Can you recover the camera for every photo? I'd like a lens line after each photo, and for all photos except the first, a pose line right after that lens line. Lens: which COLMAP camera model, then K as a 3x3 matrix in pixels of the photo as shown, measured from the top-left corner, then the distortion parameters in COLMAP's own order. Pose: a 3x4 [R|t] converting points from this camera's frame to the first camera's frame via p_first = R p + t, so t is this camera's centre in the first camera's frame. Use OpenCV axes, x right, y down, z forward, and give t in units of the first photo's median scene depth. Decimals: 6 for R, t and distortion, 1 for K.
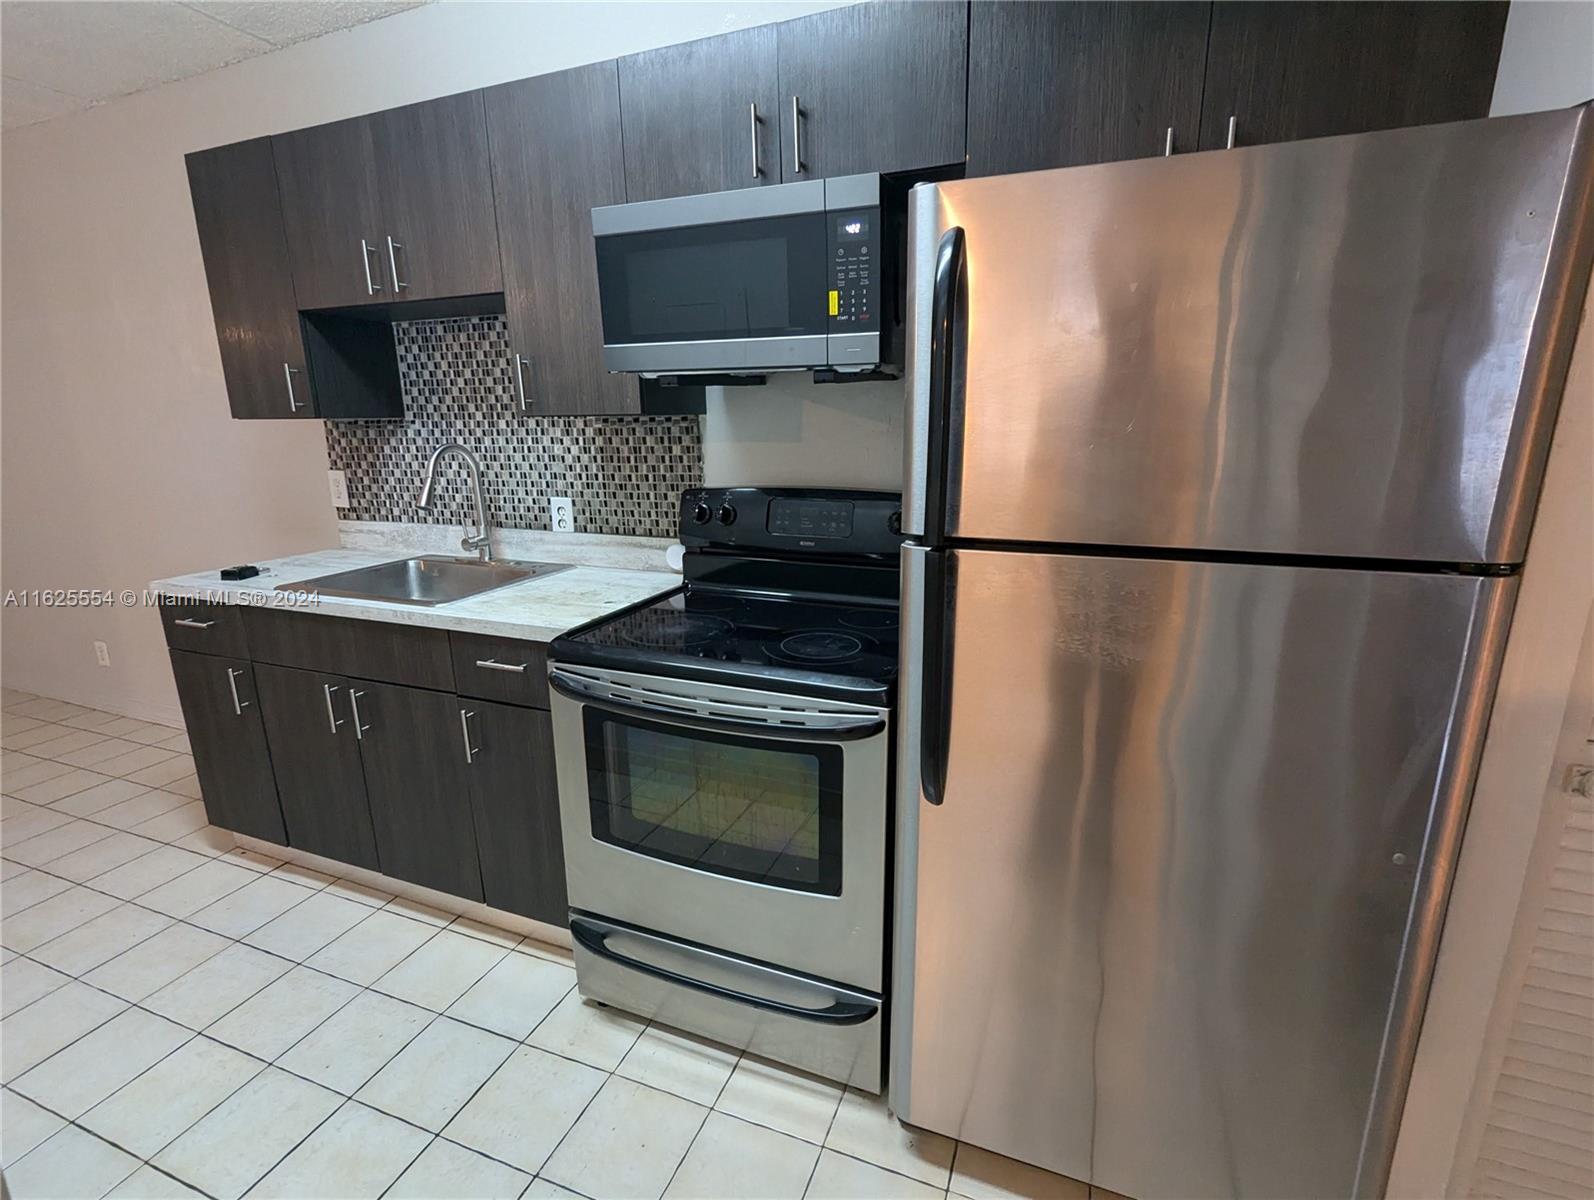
lens RADIAL K [[754.1, 0, 797.9], [0, 754.1, 602.7], [0, 0, 1]] dist [0.001306, 0.000024]
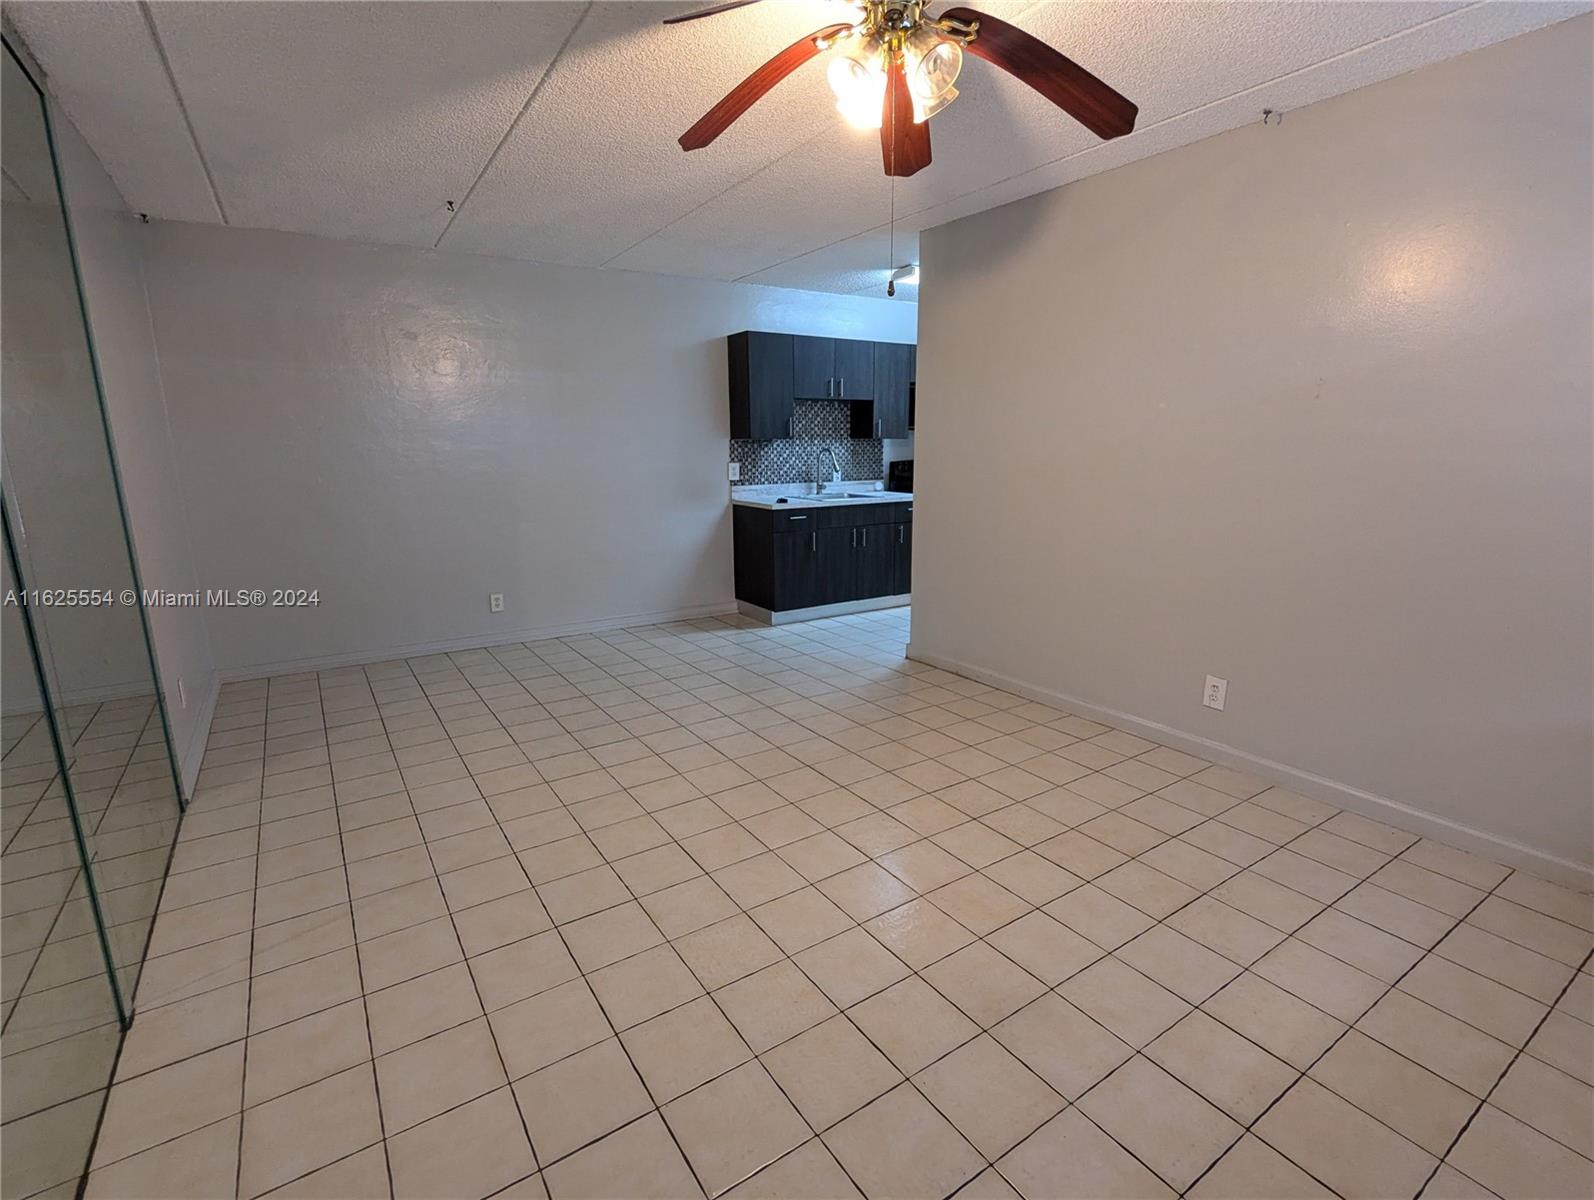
lens RADIAL K [[754.1, 0, 798.9], [0, 754.1, 600.9], [0, 0, 1]] dist [0.001306, 0.000024]
pose [[0.571111, -0.161087, 0.804912, -2.342169], [0.198486, 0.978559, 0.055007, 0.132464], [-0.796515, 0.128349, 0.590839, -0.383879]]
